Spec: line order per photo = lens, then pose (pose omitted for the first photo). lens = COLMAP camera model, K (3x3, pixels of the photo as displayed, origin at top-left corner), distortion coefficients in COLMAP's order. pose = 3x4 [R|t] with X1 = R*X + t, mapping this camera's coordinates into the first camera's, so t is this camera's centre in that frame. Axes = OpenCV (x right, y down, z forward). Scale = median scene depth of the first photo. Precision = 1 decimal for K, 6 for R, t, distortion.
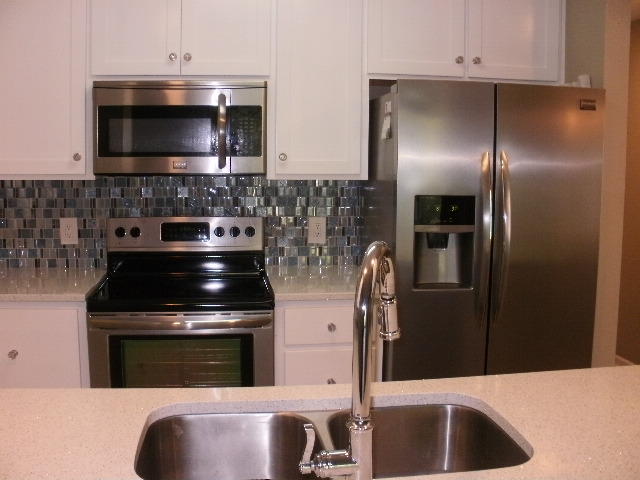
lens RADIAL K [[693.7, 0, 330.2], [0, 693.7, 217.2], [0, 0, 1]] dist [-0.248184, 0.000000]
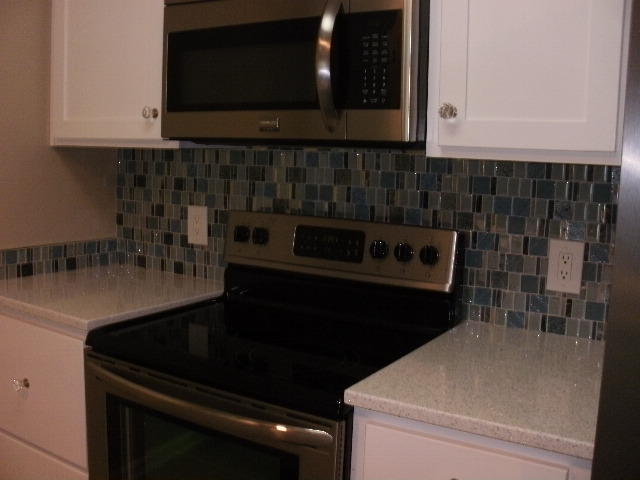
lens RADIAL K [[693.7, 0, 319.9], [0, 693.7, 238.6], [0, 0, 1]] dist [-0.248184, 0.000000]
pose [[0.757093, 0.098084, -0.645902, 0.172190], [-0.079949, 0.995145, 0.057405, -0.016825], [0.648397, 0.008178, 0.761259, 0.537721]]
